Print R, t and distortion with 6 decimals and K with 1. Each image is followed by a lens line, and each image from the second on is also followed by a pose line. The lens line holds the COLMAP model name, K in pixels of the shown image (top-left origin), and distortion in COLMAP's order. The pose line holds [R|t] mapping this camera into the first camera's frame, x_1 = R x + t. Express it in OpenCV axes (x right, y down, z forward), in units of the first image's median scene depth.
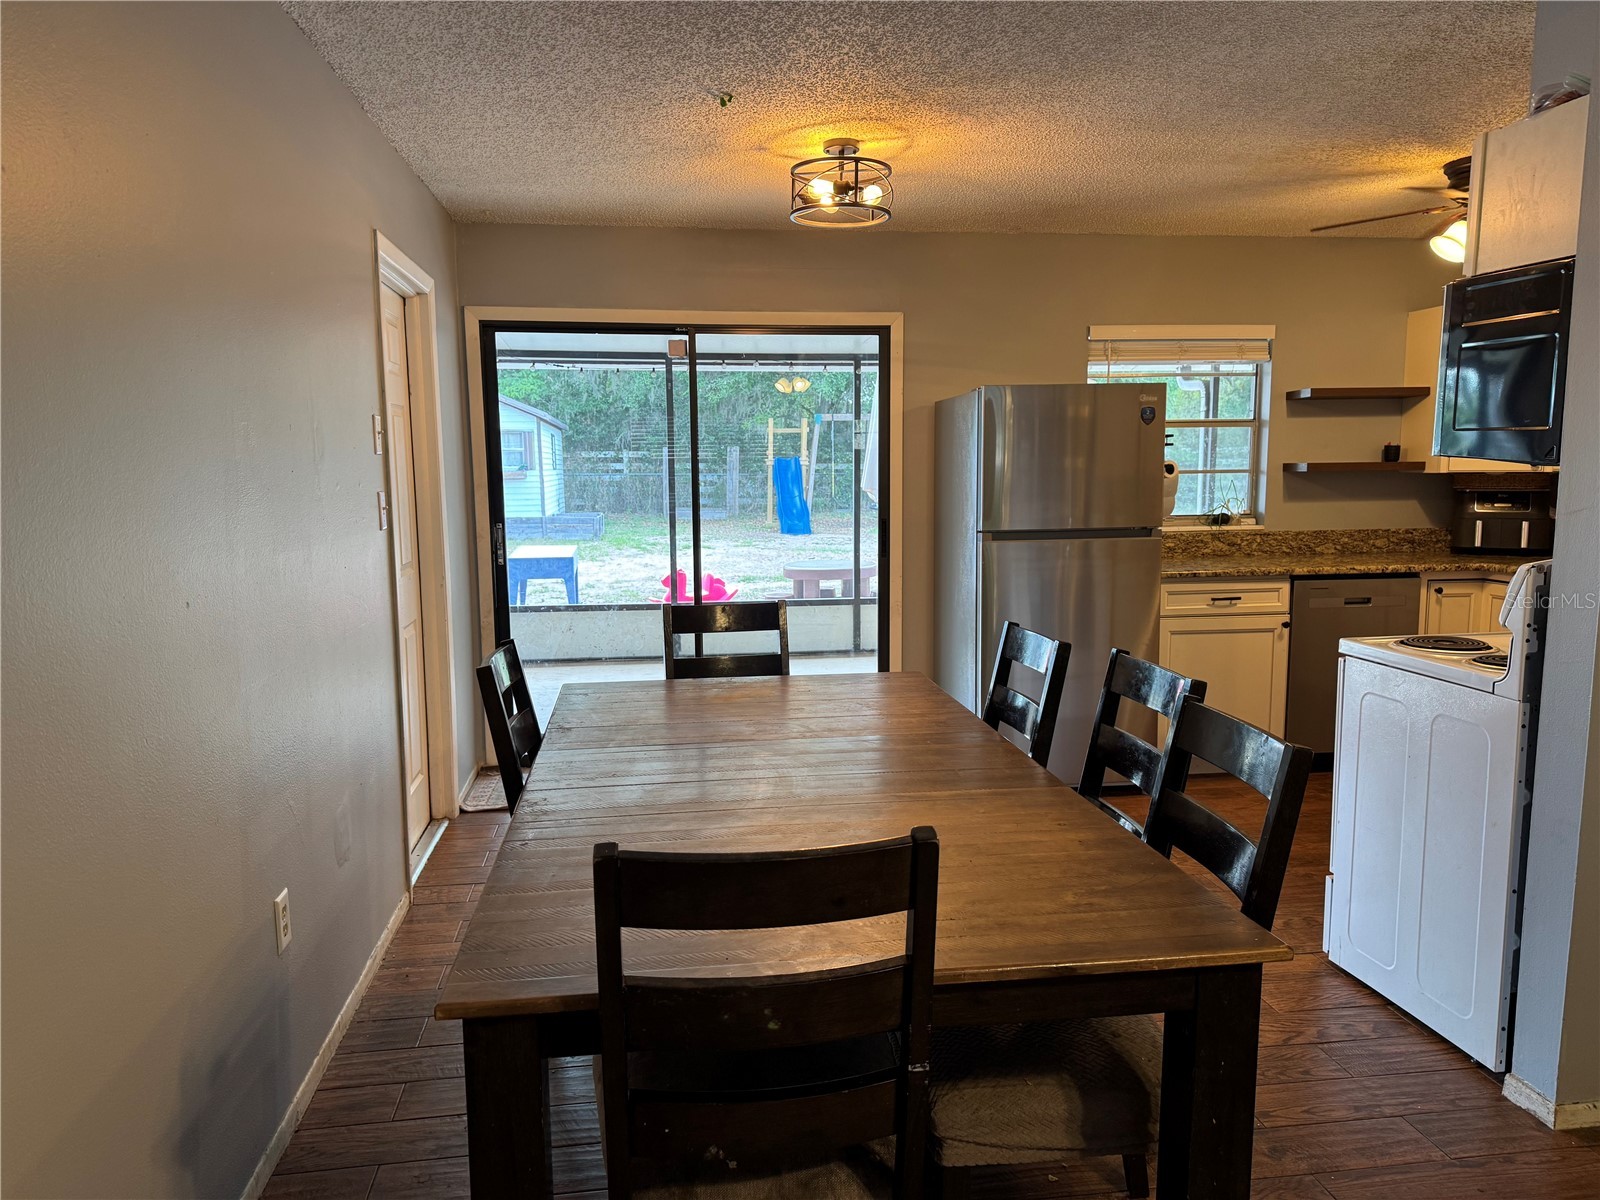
lens RADIAL K [[1108.1, 0, 798.6], [0, 1108.1, 601.5], [0, 0, 1]] dist [0.013408, -0.000257]
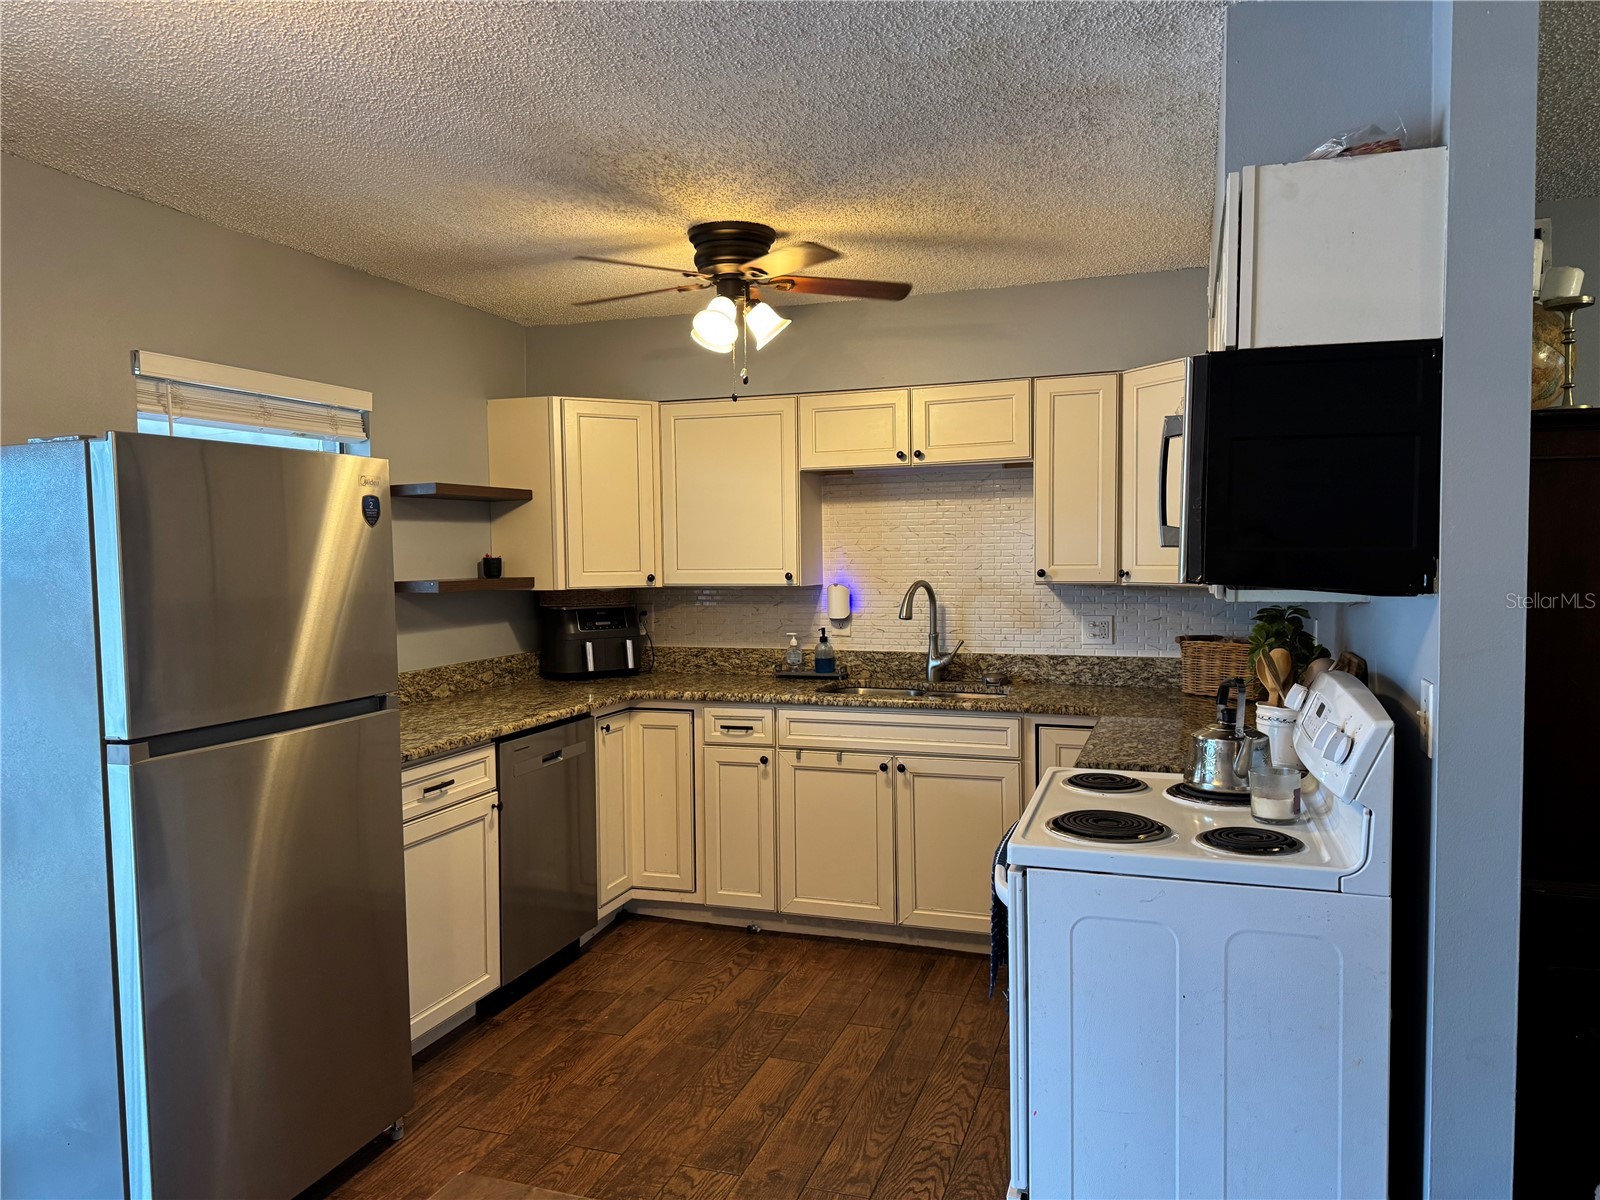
lens RADIAL K [[1108.1, 0, 804.3], [0, 1108.1, 600.5], [0, 0, 1]] dist [0.013408, -0.000257]
pose [[0.443144, -0.035878, 0.895732, -0.101612], [0.122539, 0.992244, -0.020879, -0.066239], [-0.888036, 0.119014, 0.444104, 0.453574]]
